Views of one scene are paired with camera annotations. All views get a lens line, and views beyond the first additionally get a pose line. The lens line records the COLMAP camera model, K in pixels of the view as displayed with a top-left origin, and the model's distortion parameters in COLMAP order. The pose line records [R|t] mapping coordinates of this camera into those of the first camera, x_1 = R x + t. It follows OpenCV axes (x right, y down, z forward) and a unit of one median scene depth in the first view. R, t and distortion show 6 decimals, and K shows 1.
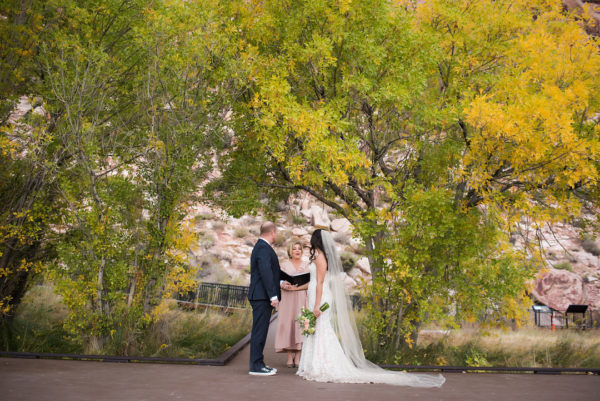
lens RADIAL K [[570.7, 0, 300.0], [0, 570.7, 200.5], [0, 0, 1]] dist [-0.081244, 0.014520]
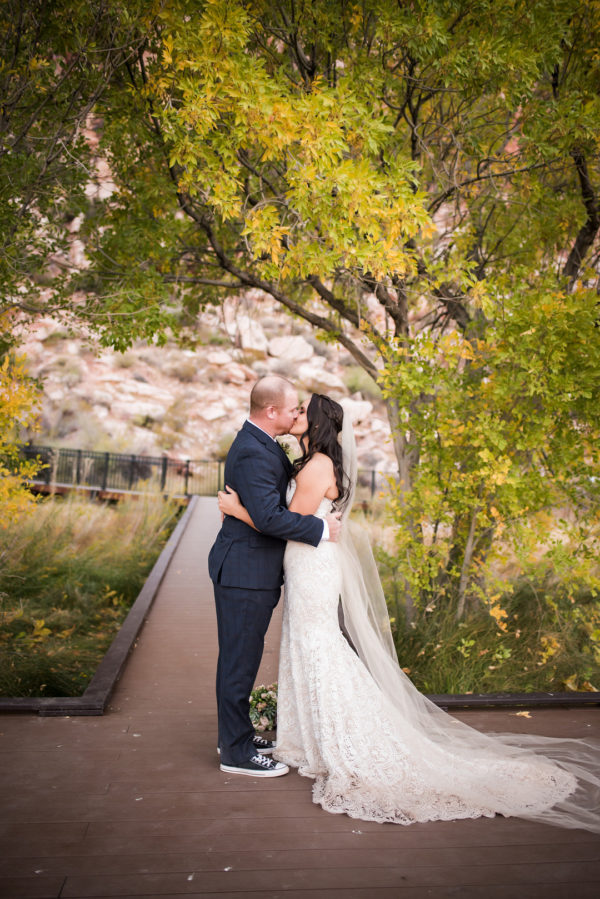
lens RADIAL K [[855.0, 0, 300.0], [0, 855.0, 449.5], [0, 0, 1]] dist [-0.081244, 0.014520]
pose [[0.995019, -0.013008, 0.098835, -0.009201], [-0.003393, 0.986458, 0.163981, -0.001059], [-0.099630, -0.163500, 0.981500, 0.075306]]
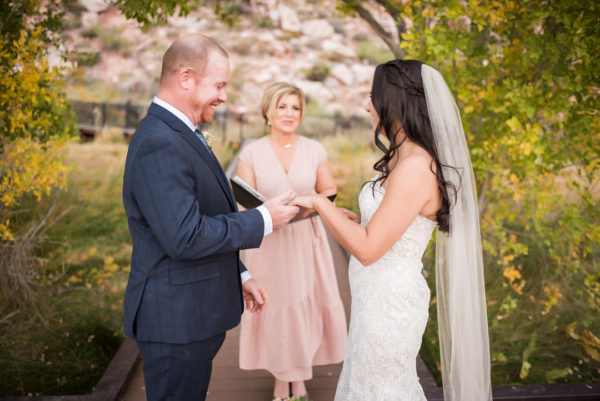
lens RADIAL K [[570.7, 0, 300.0], [0, 570.7, 200.5], [0, 0, 1]] dist [-0.081244, 0.014520]
pose [[0.997976, -0.039708, 0.049668, -0.002668], [0.021004, 0.943072, 0.331925, 0.004637], [-0.060021, -0.330210, 0.941997, 0.130588]]
